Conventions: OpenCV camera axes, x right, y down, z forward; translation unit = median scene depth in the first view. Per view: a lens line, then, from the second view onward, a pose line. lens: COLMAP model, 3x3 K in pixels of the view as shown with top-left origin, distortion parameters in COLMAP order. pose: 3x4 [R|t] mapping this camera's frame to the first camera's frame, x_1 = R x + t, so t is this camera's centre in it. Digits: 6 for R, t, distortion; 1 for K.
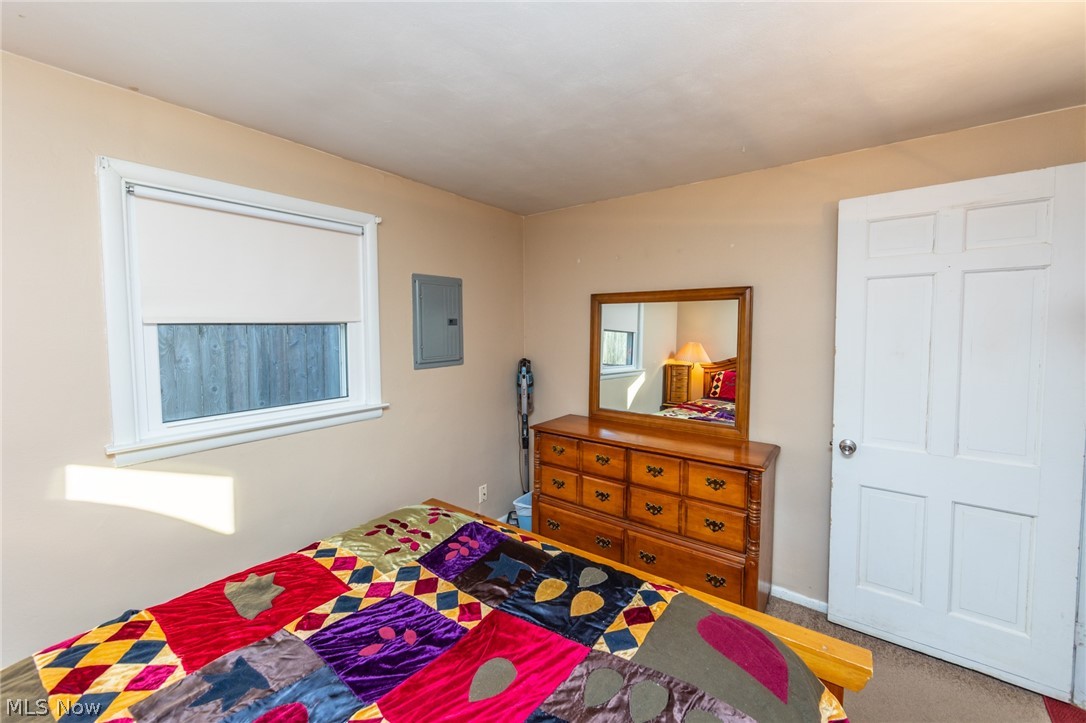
lens RADIAL K [[426.0, 0, 543.9], [0, 426.0, 355.8], [0, 0, 1]] dist [-0.000309, -0.000548]
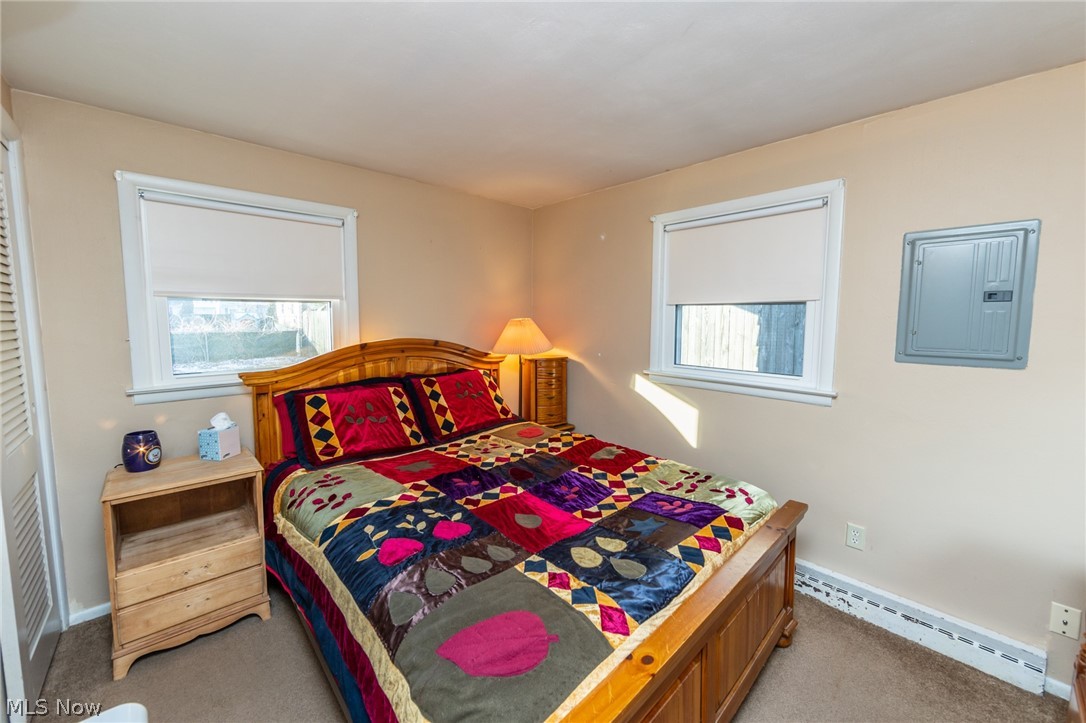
lens RADIAL K [[426.0, 0, 544.2], [0, 426.0, 355.6], [0, 0, 1]] dist [-0.000309, -0.000548]
pose [[-0.181368, 0.090242, -0.979266, 0.970546], [-0.079669, 0.991159, 0.106094, -0.014201], [0.980183, 0.097259, -0.172575, 0.908535]]
